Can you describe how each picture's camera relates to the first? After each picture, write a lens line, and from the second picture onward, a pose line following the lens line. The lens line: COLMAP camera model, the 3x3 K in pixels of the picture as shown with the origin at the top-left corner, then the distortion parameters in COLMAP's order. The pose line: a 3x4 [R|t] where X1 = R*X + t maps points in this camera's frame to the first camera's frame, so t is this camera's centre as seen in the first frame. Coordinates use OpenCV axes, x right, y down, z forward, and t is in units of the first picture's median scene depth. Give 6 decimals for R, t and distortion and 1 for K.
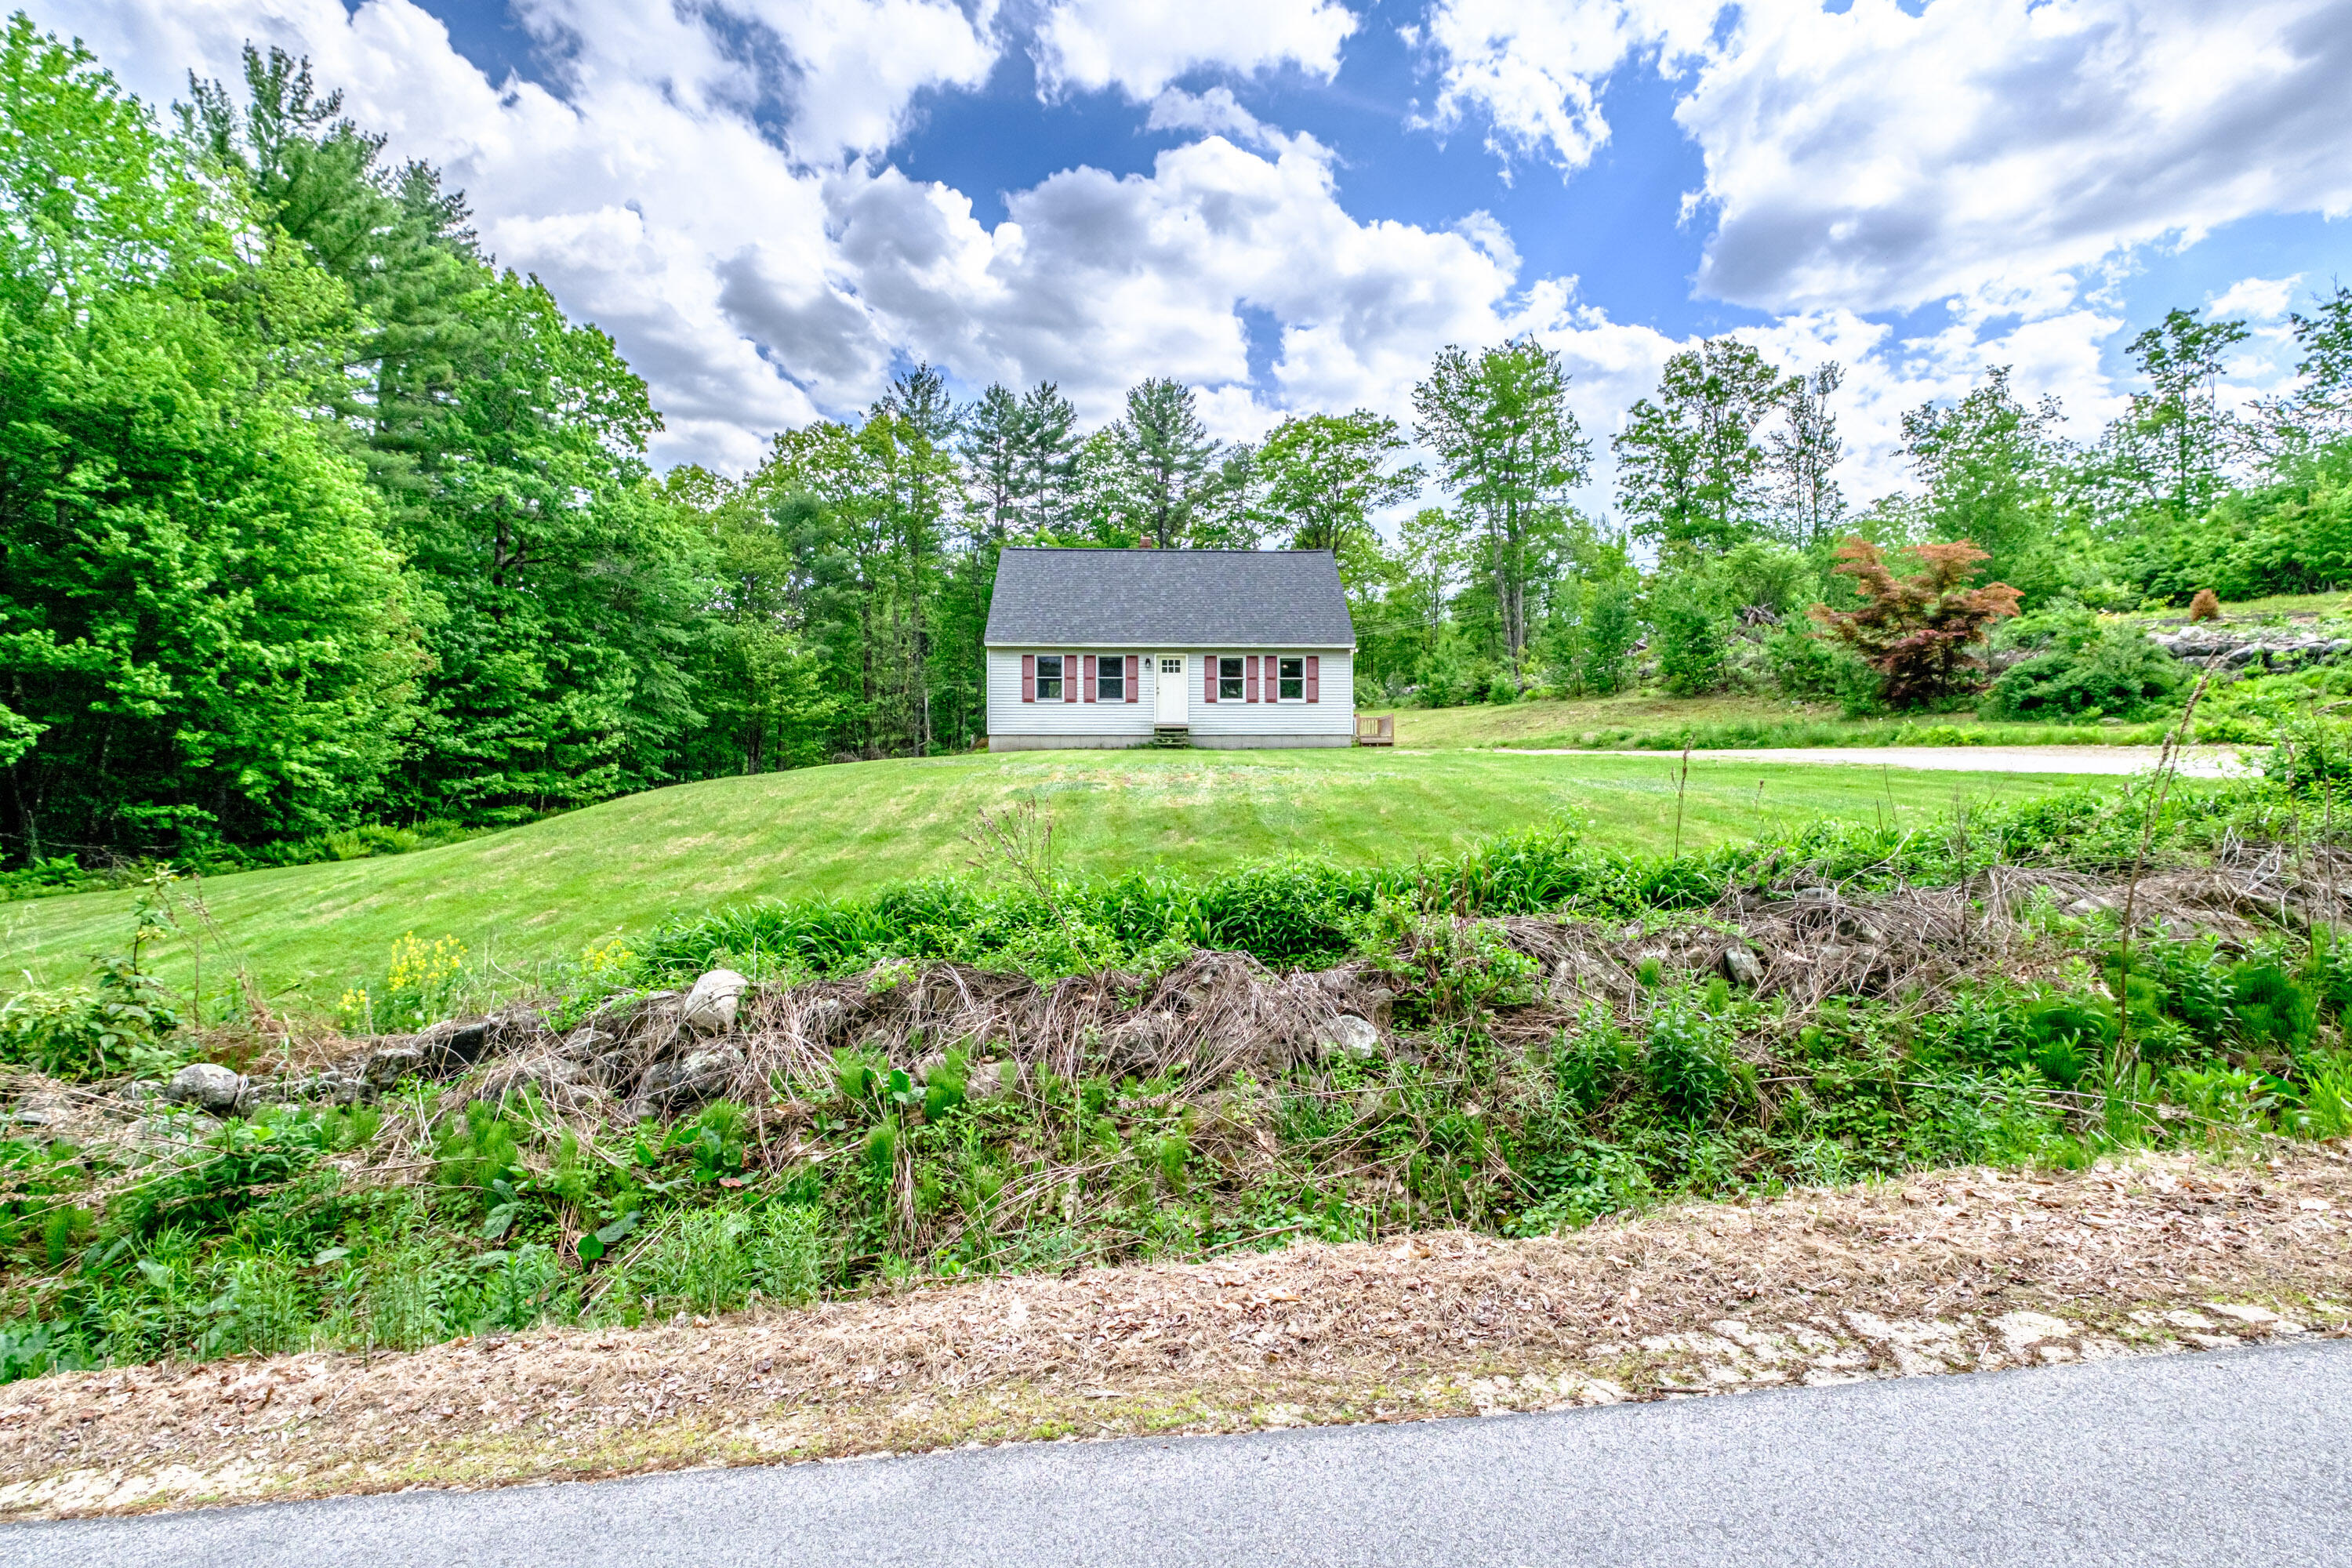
lens RADIAL K [[1059.8, 0, 1176.0], [0, 1059.8, 784.0], [0, 0, 1]] dist [-0.002679, -0.000343]
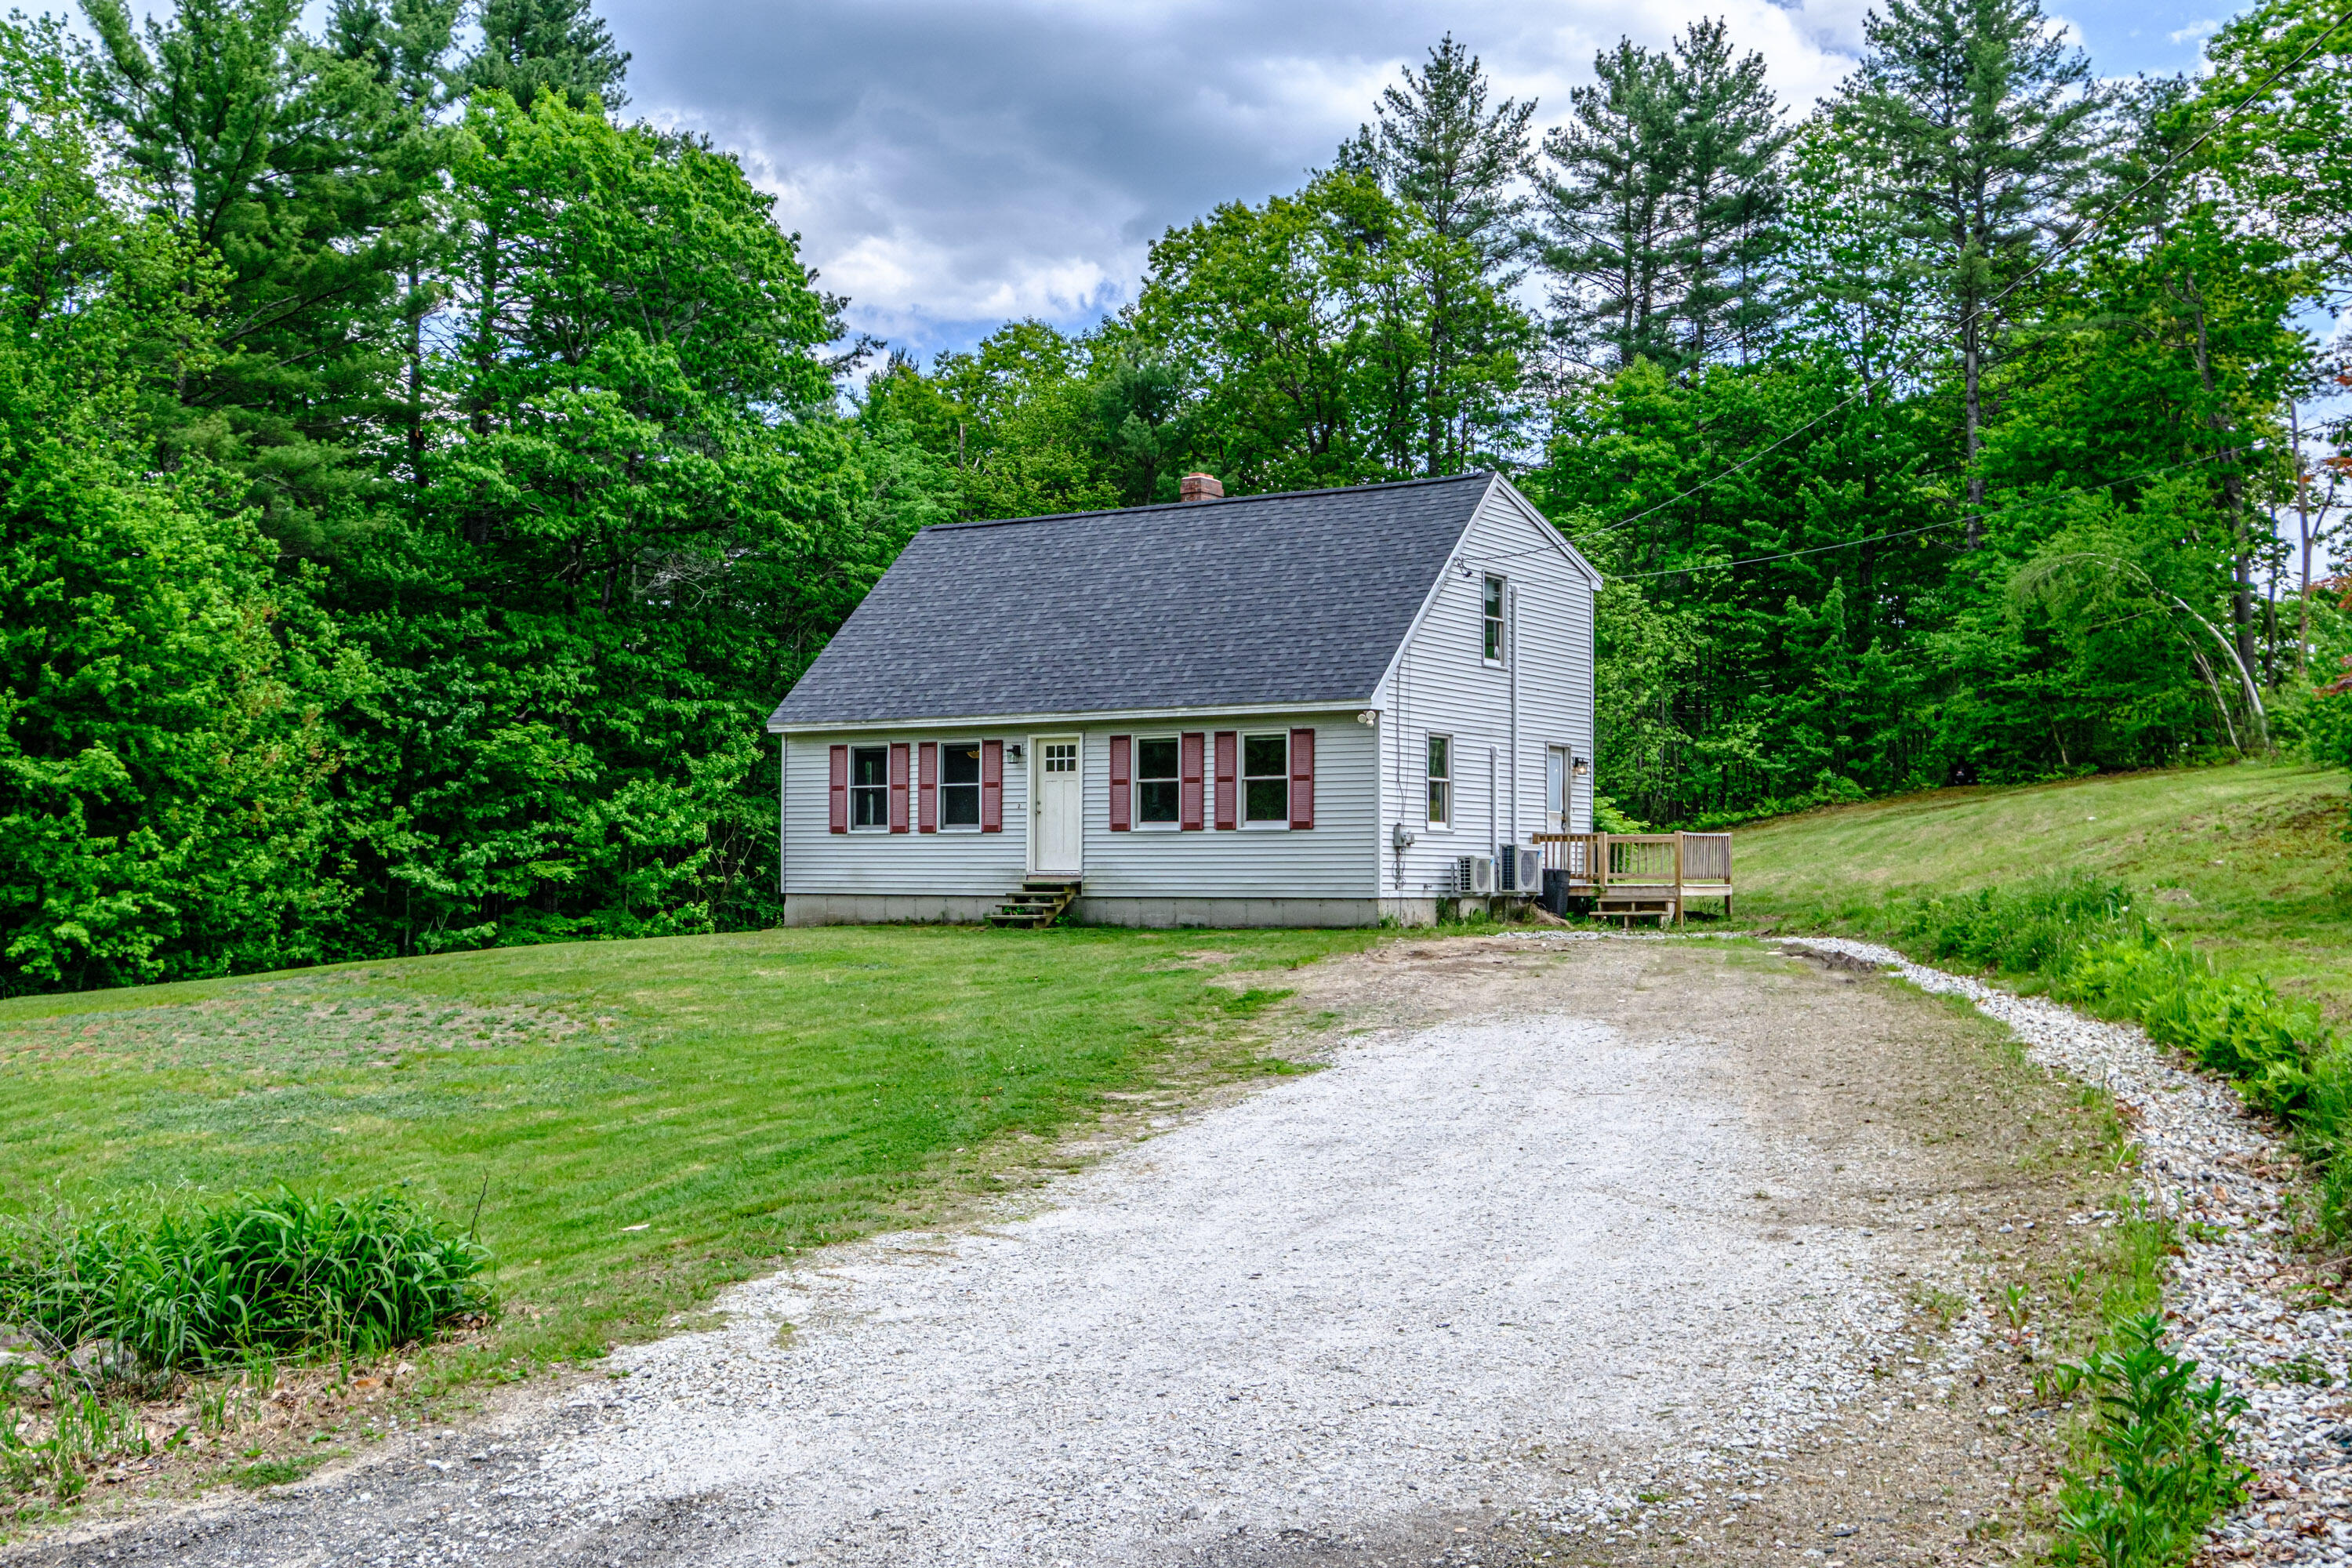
lens RADIAL K [[2474.8, 0, 1176.0], [0, 2474.8, 784.0], [0, 0, 1]] dist [-0.007257, 0.033160]
pose [[0.807267, -0.017261, -0.589934, 0.726161], [-0.001839, 0.999494, -0.031761, -0.062371], [0.590184, 0.026724, 0.806827, 0.093280]]
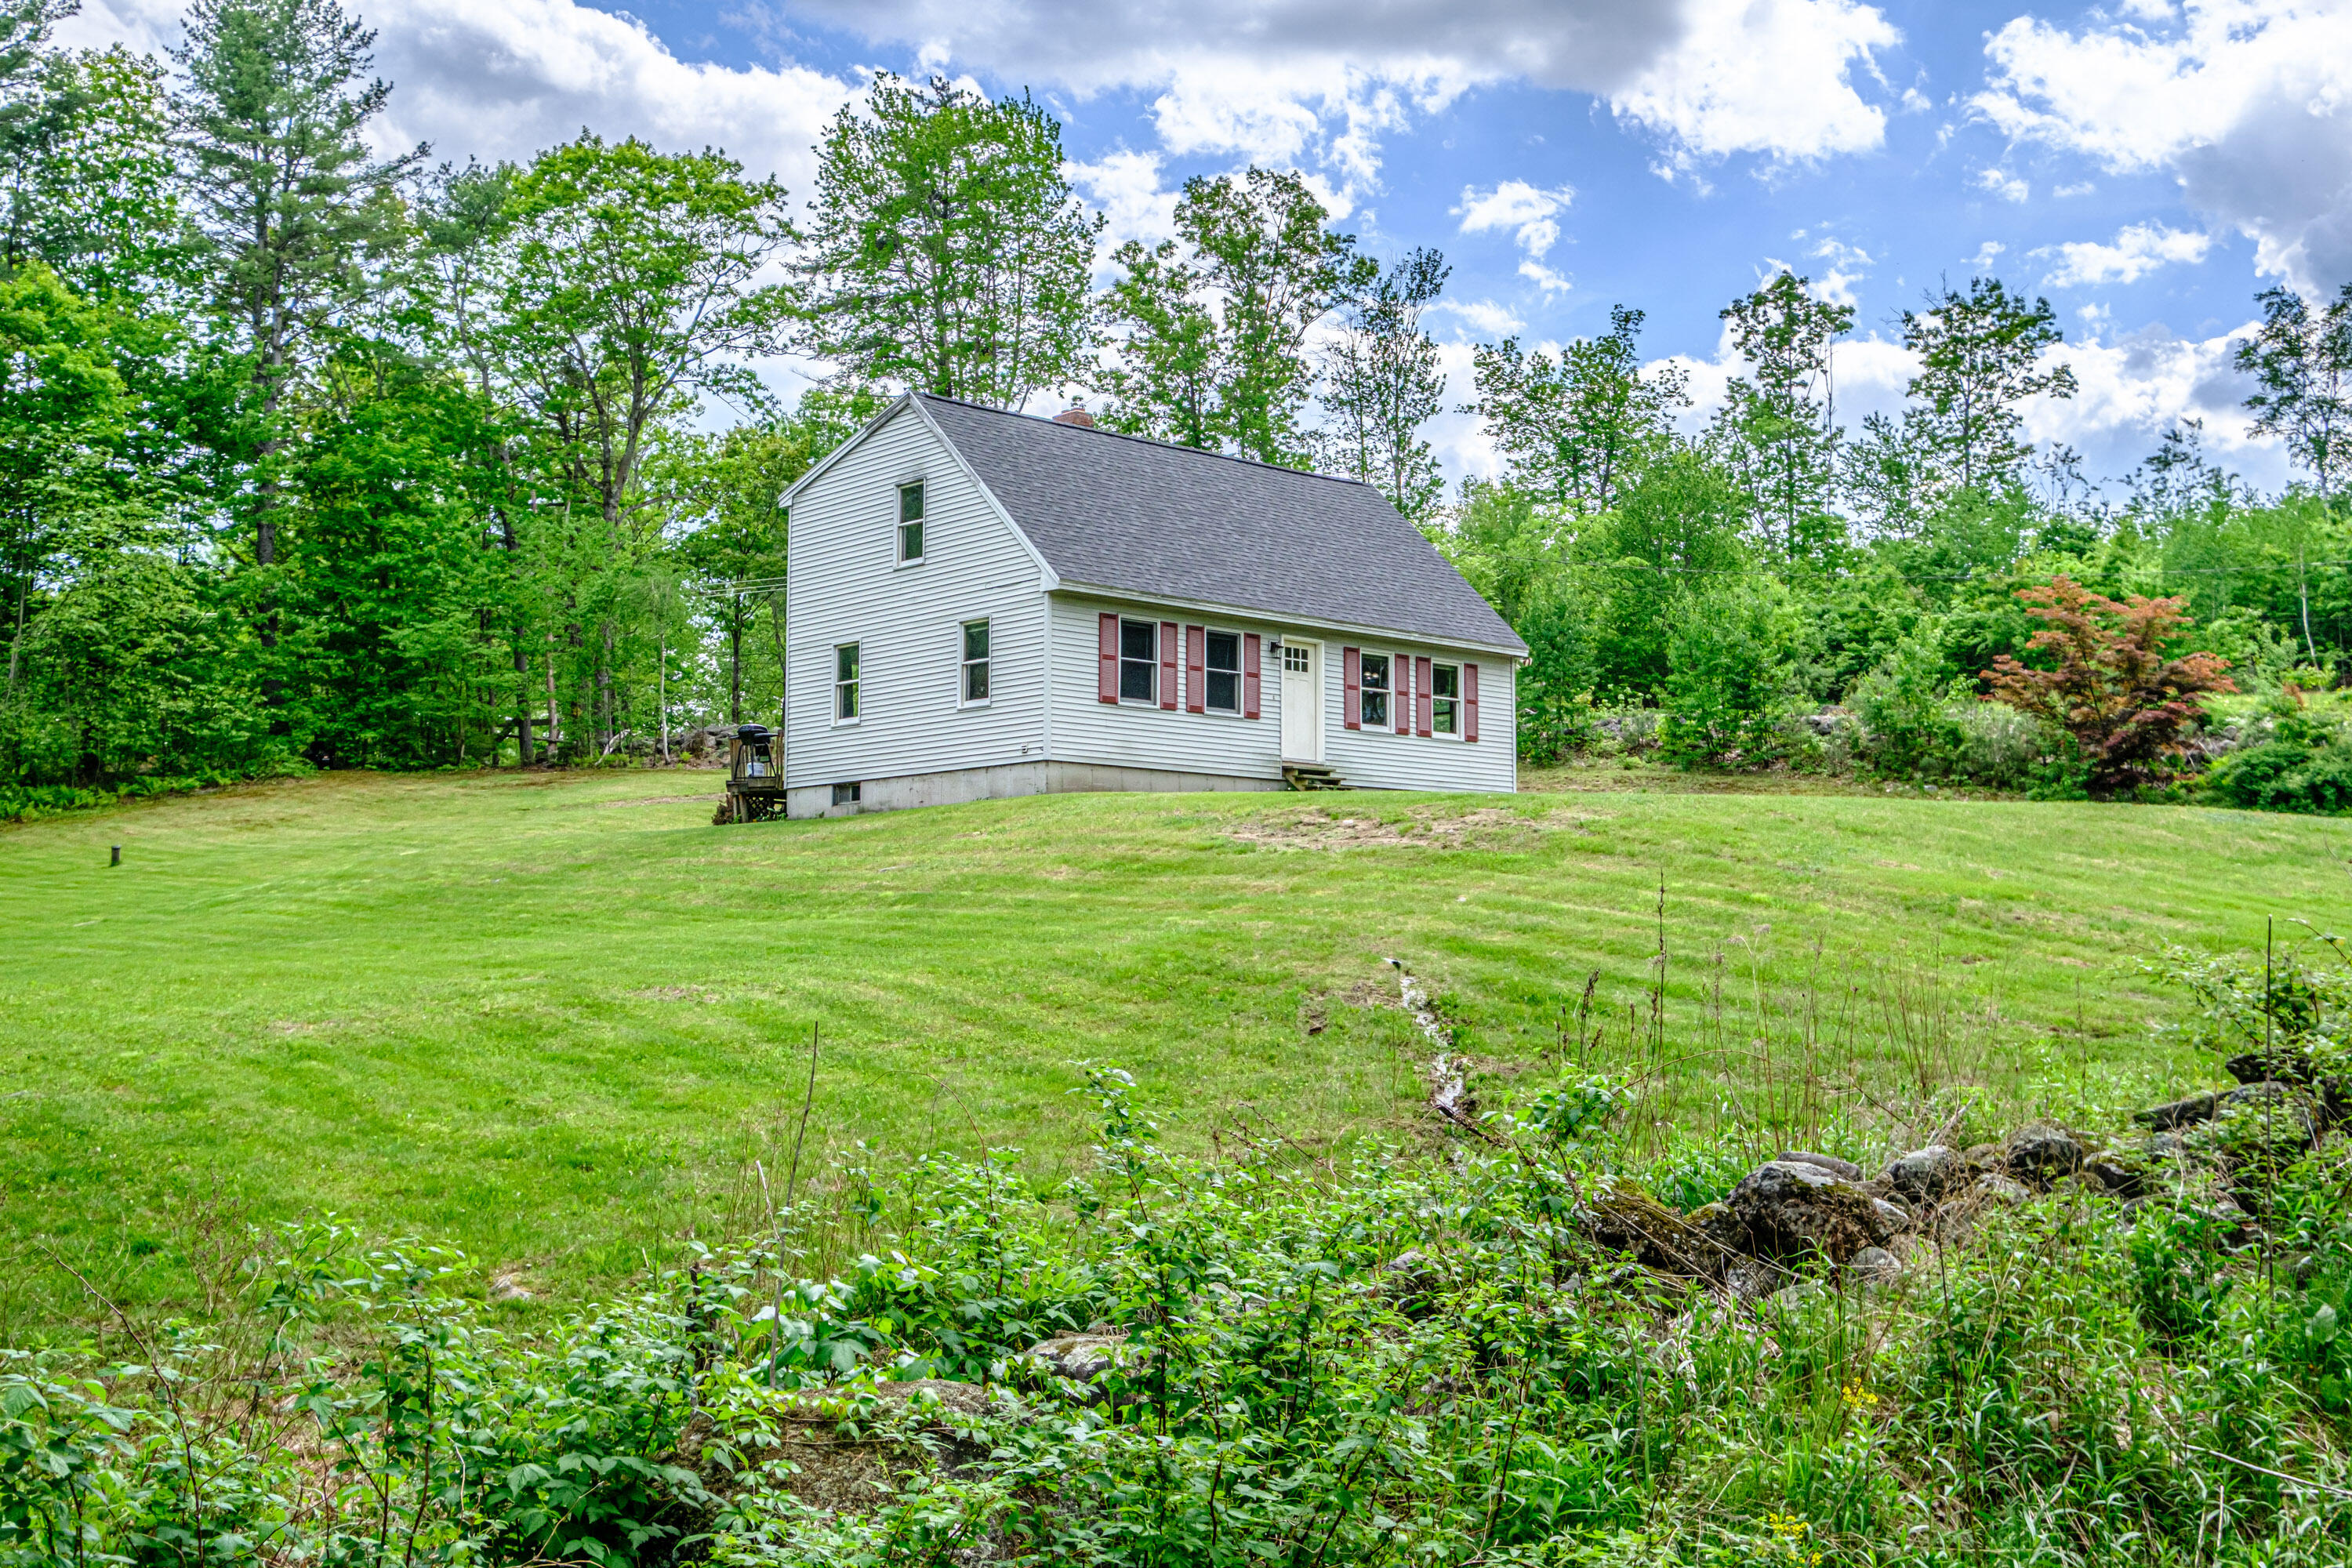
lens RADIAL K [[2408.2, 0, 1176.0], [0, 2408.2, 784.0], [0, 0, 1]] dist [-0.001332, 0.000320]
pose [[0.776008, 0.055713, 0.628258, -0.846952], [-0.006725, 0.996765, -0.080086, 0.056058], [-0.630687, 0.057922, 0.773872, 0.063824]]
